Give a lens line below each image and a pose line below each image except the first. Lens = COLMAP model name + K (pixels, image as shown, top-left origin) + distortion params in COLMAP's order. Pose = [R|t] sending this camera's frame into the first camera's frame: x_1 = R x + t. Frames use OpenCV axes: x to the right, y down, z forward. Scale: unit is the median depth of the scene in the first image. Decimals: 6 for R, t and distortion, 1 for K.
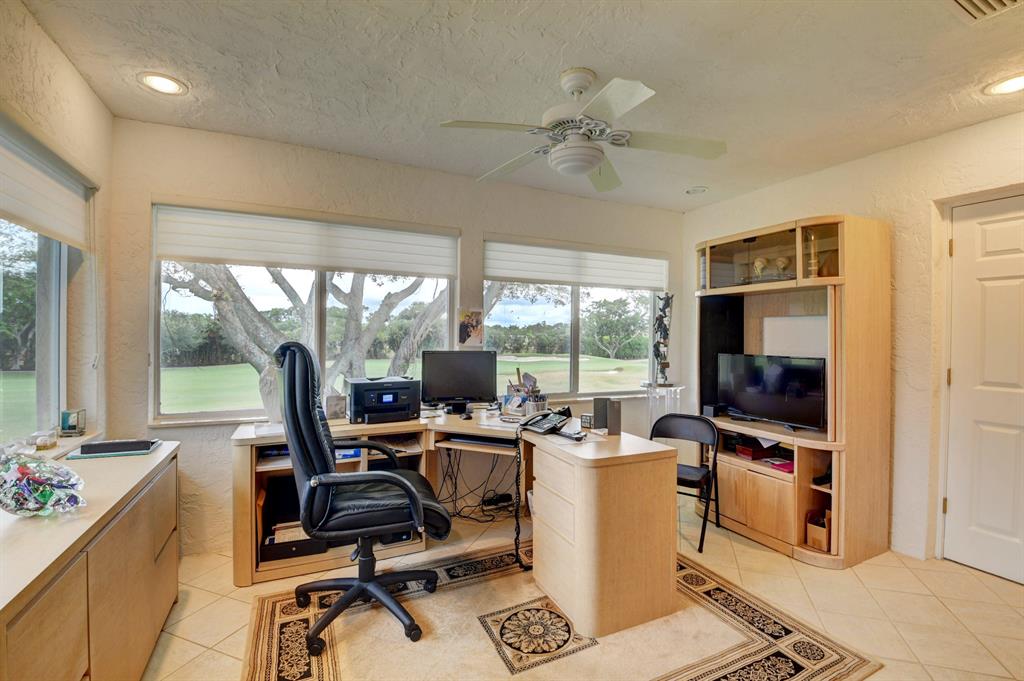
lens RADIAL K [[455.8, 0, 509.5], [0, 455.8, 336.6], [0, 0, 1]] dist [0.017482, -0.032007]
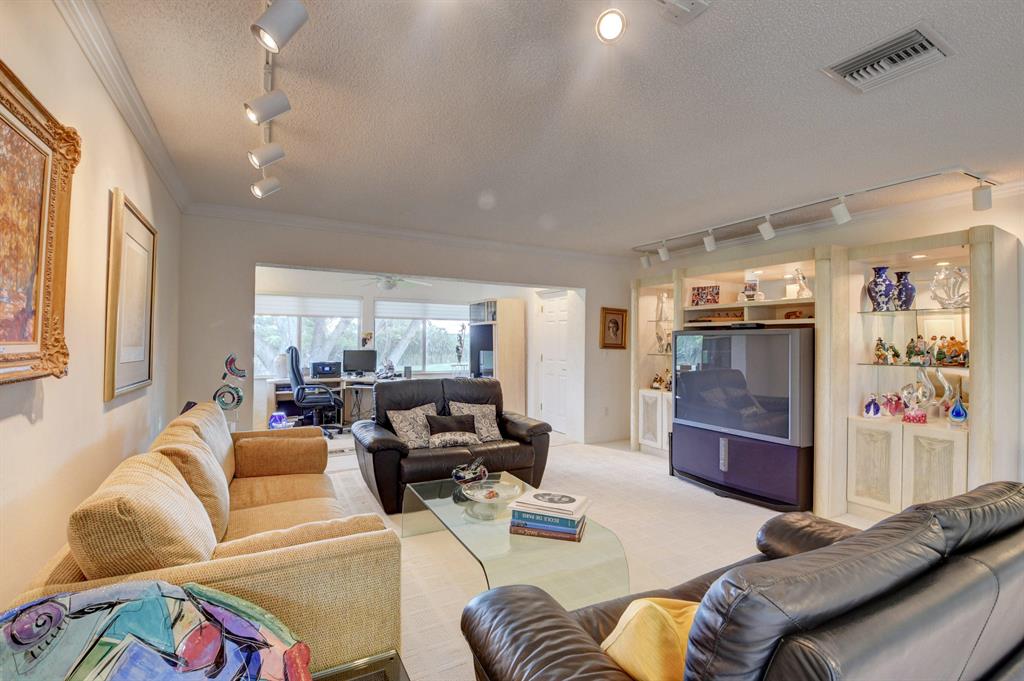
lens RADIAL K [[450.7, 0, 509.3], [0, 450.7, 335.3], [0, 0, 1]] dist [0.008508, -0.022591]
pose [[0.997960, -0.005516, 0.063600, 0.580296], [0.006680, 0.999814, -0.018103, 0.003492], [-0.063488, 0.018491, 0.997811, -1.550607]]
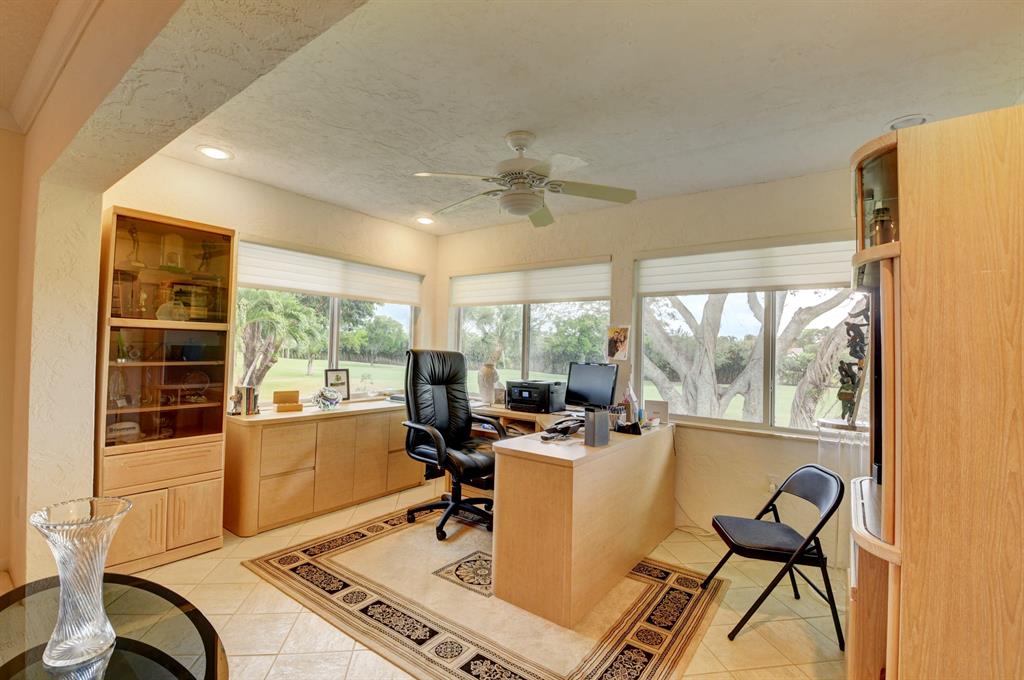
lens RADIAL K [[450.7, 0, 509.3], [0, 450.7, 334.8], [0, 0, 1]] dist [0.008508, -0.022591]
pose [[0.474138, -0.023517, -0.880136, 0.908135], [-0.022654, 0.998986, -0.038897, 0.011419], [0.880159, 0.038381, 0.473124, 0.315412]]
